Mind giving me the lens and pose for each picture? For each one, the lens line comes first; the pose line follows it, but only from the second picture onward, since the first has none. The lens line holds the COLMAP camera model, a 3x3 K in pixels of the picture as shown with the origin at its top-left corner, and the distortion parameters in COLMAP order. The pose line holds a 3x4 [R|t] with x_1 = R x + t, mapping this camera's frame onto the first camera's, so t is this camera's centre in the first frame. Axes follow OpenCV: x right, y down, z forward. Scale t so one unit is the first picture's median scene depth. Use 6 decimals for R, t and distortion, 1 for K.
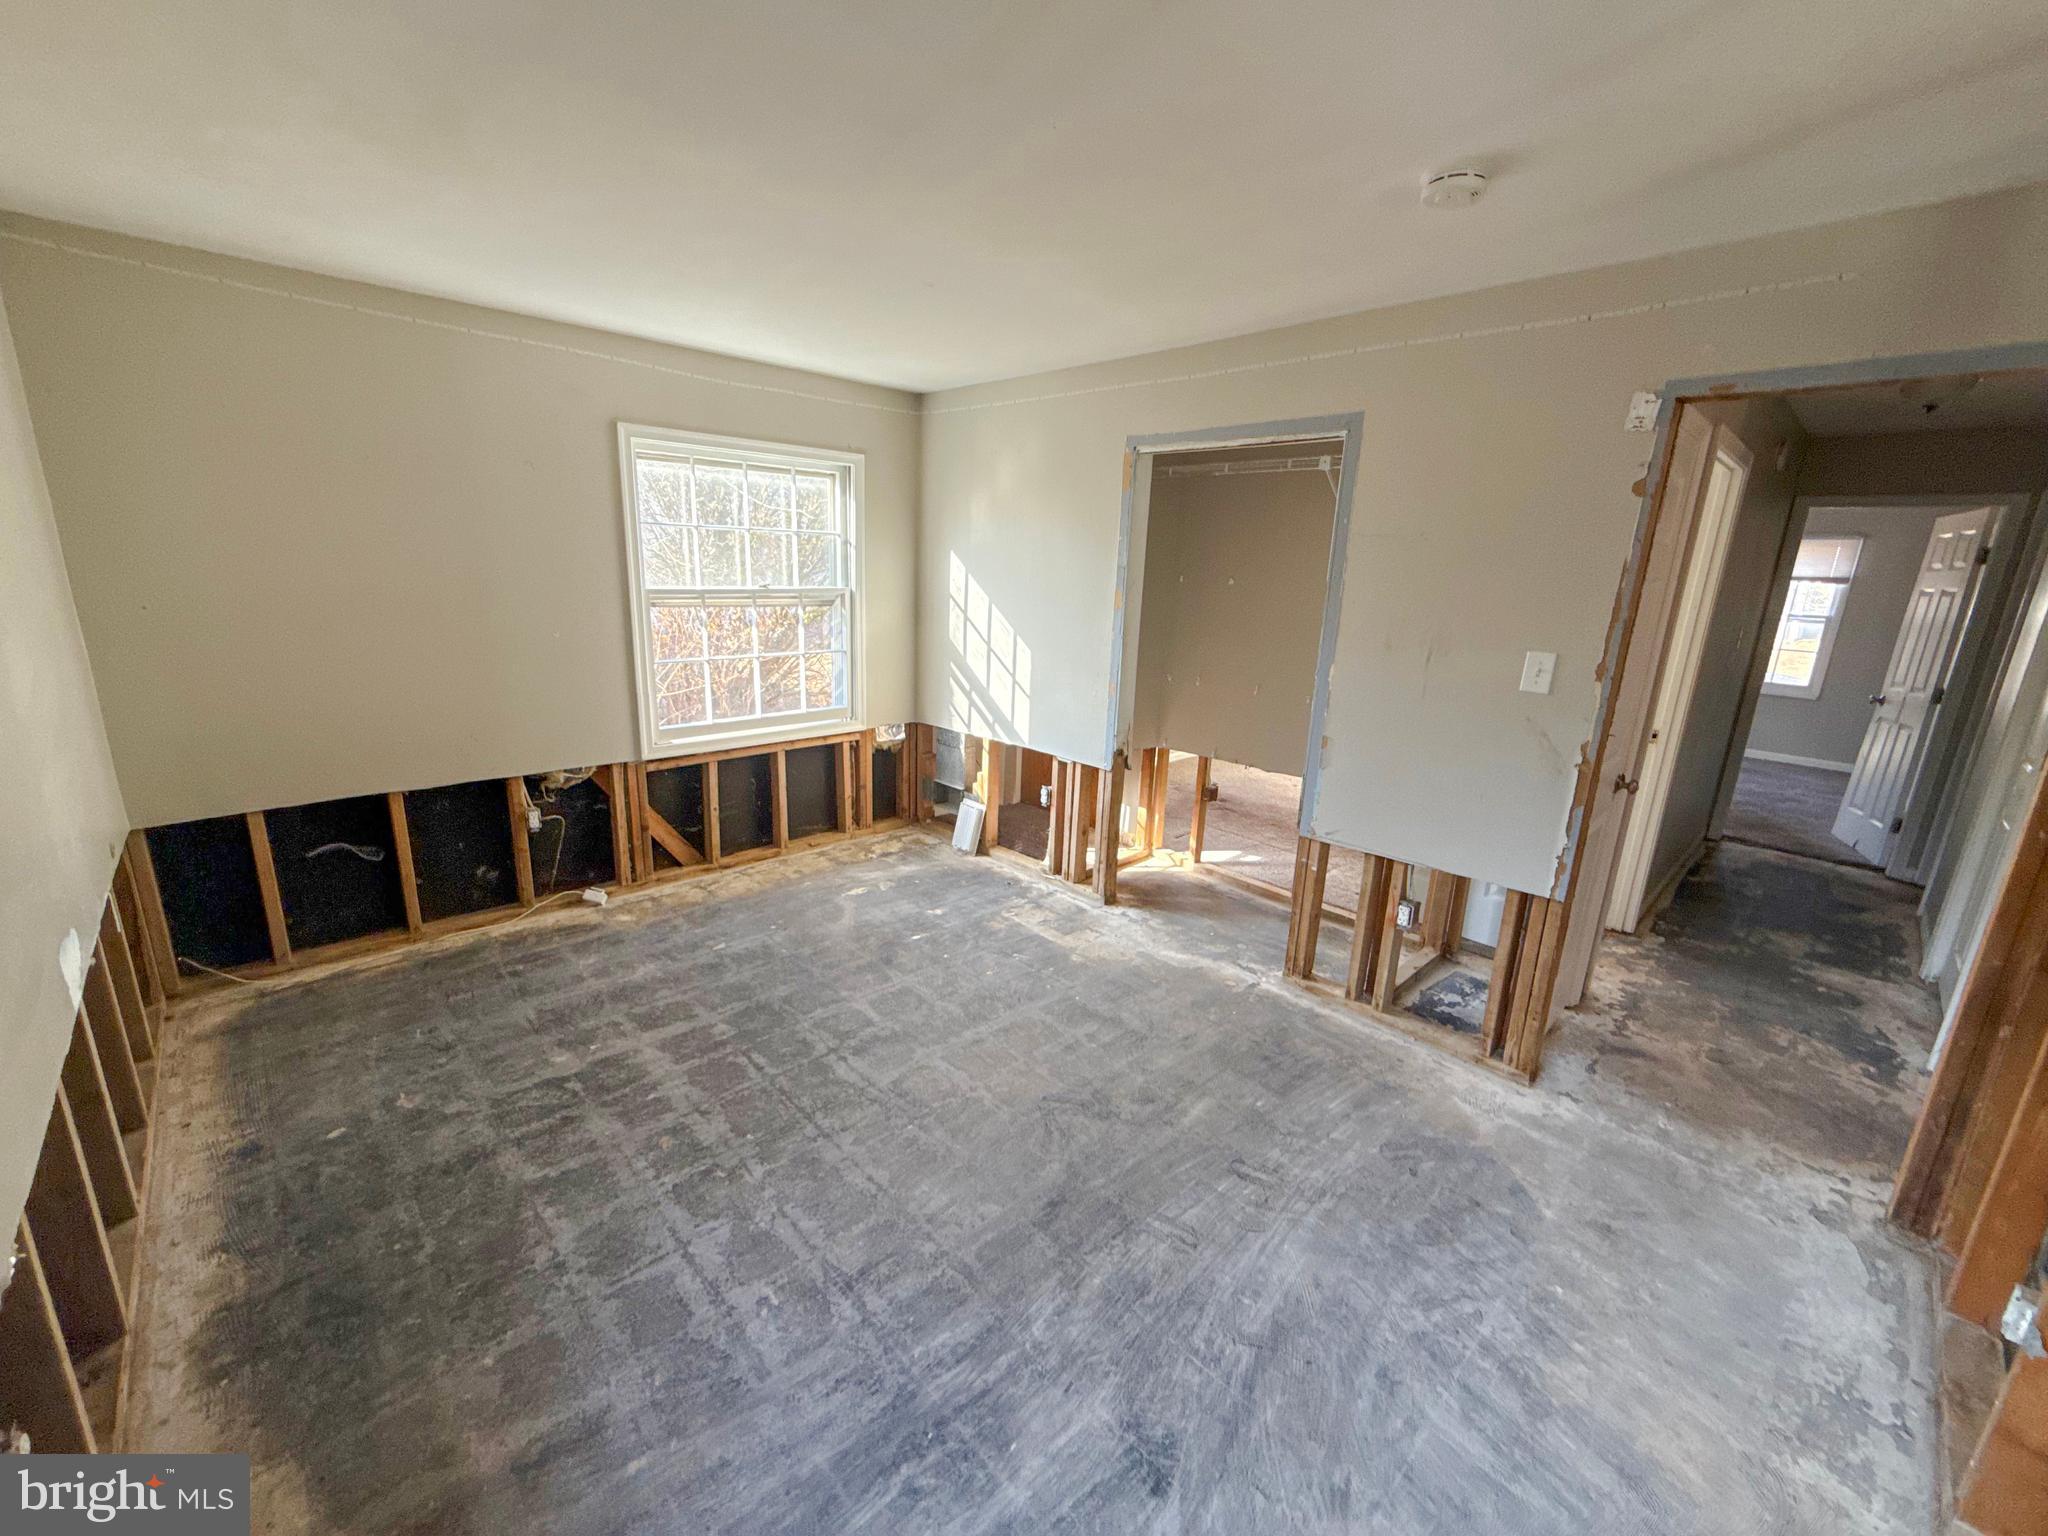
lens RADIAL K [[820.5, 0, 1022.9], [0, 820.5, 766.8], [0, 0, 1]] dist [-0.001526, 0.000626]
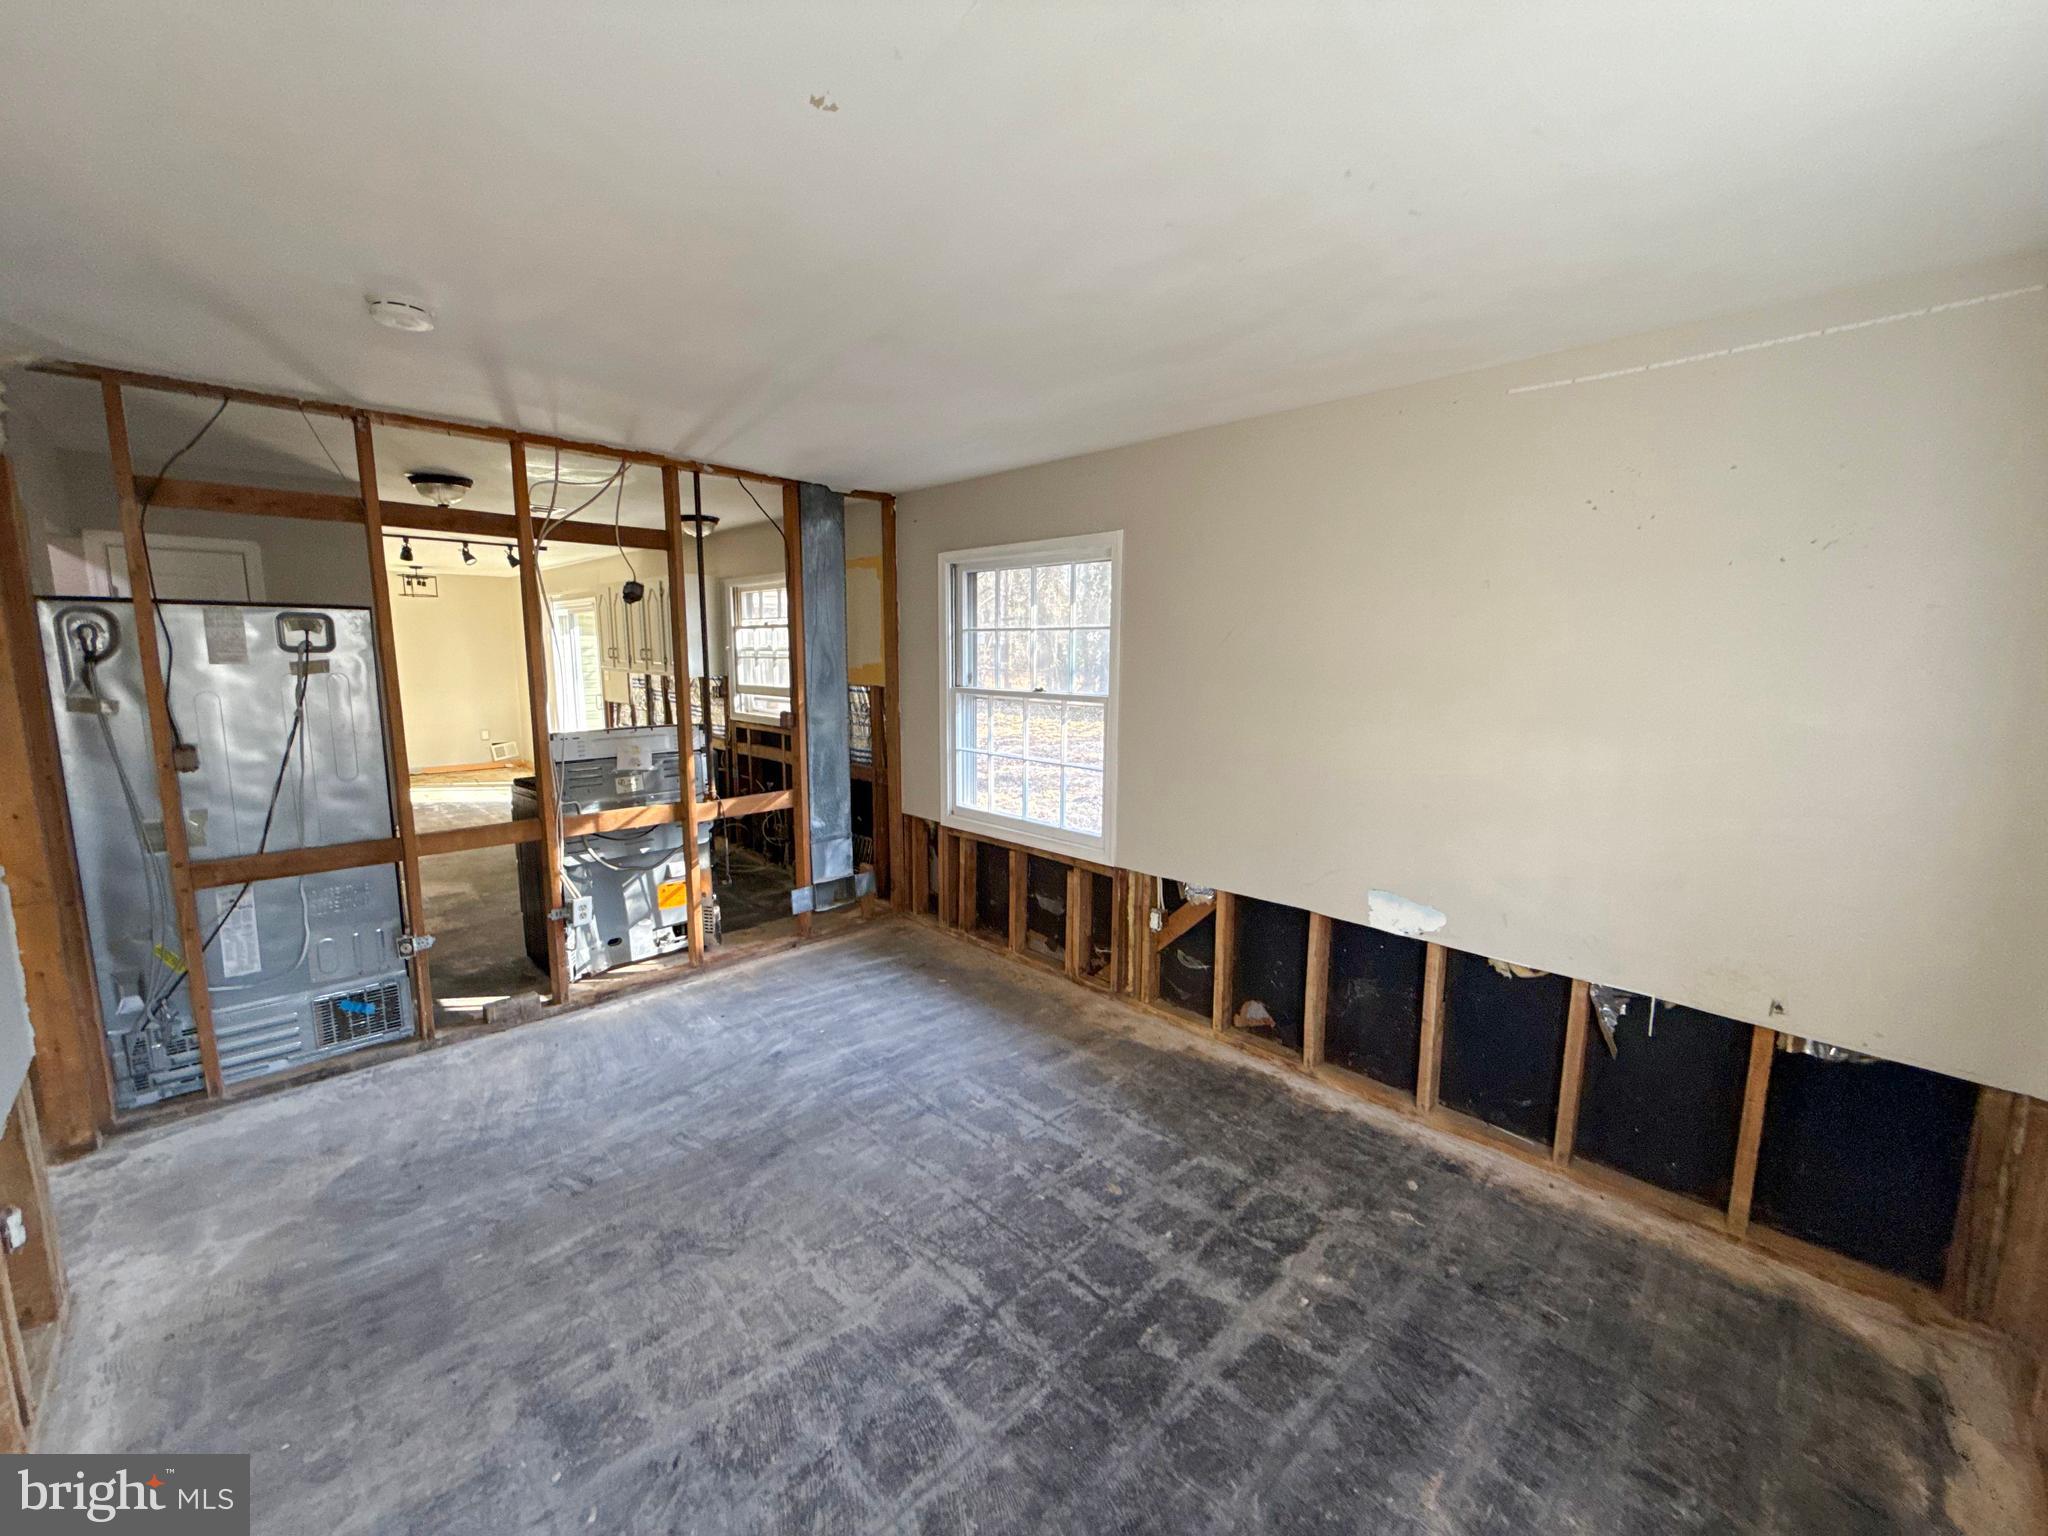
lens RADIAL K [[820.5, 0, 1024.2], [0, 820.5, 769.4], [0, 0, 1]] dist [-0.001526, 0.000626]
pose [[-0.998894, -0.040400, -0.024075, -0.255204], [-0.046571, 0.921013, 0.386739, -0.440111], [0.006549, 0.387432, -0.921875, 1.693346]]
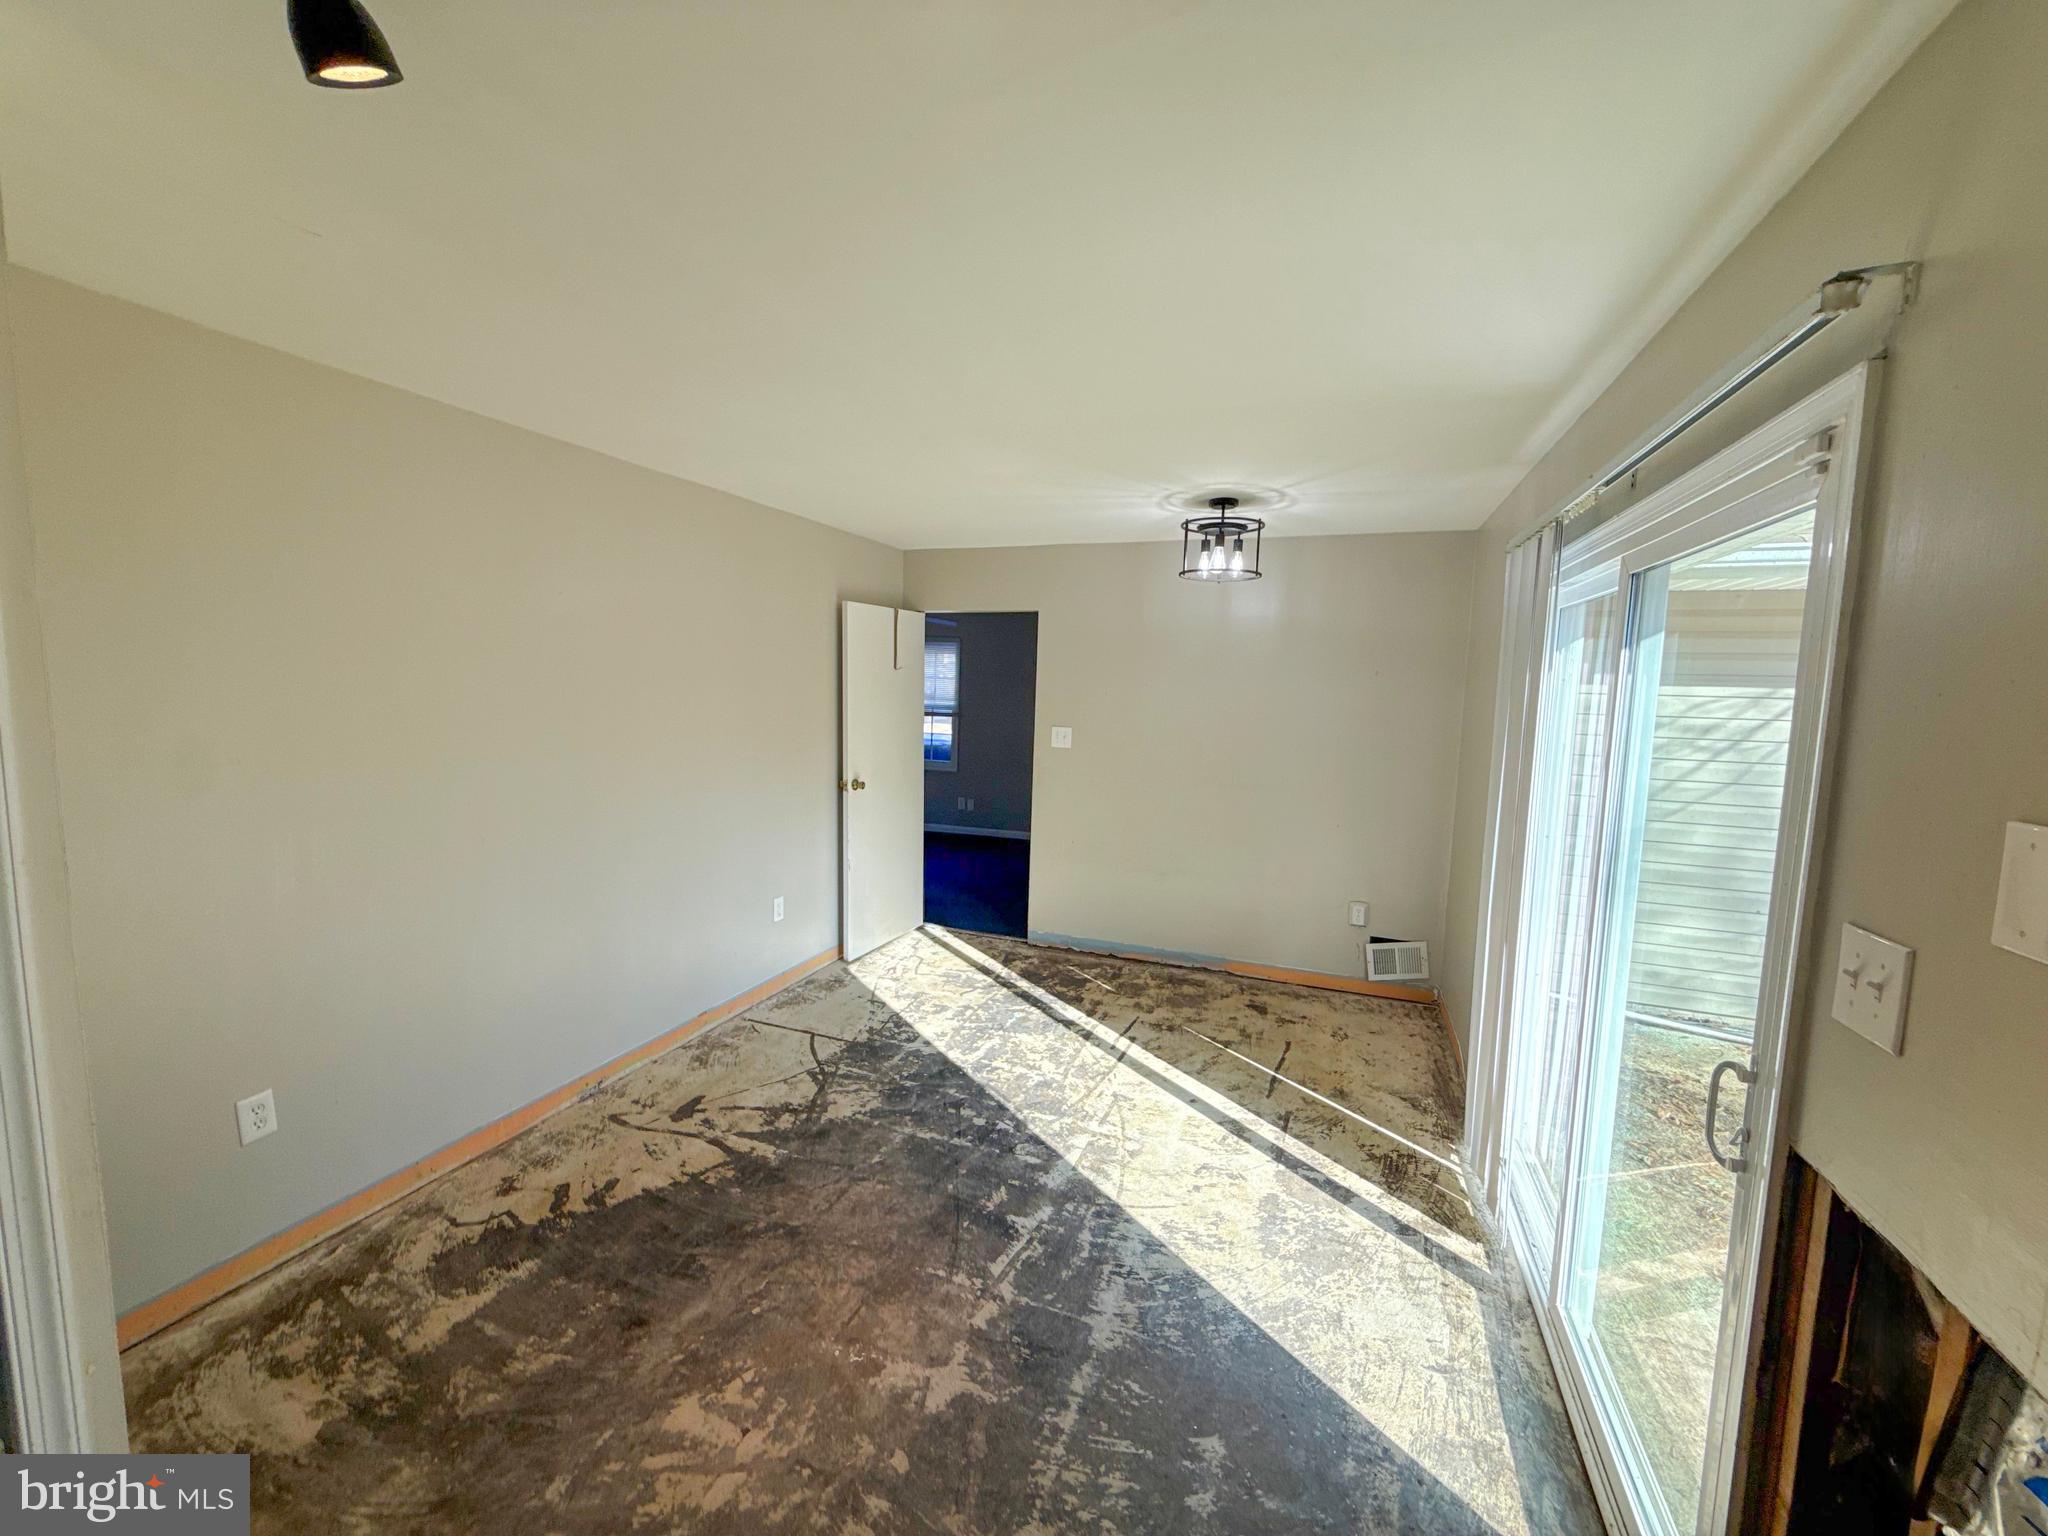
lens RADIAL K [[820.5, 0, 1014.1], [0, 820.5, 770.8], [0, 0, 1]] dist [-0.001526, 0.000626]
pose [[-0.430470, -0.146318, 0.890667, 1.132934], [0.187619, 0.950715, 0.246861, 0.246267], [-0.882890, 0.273372, -0.381802, -0.897301]]
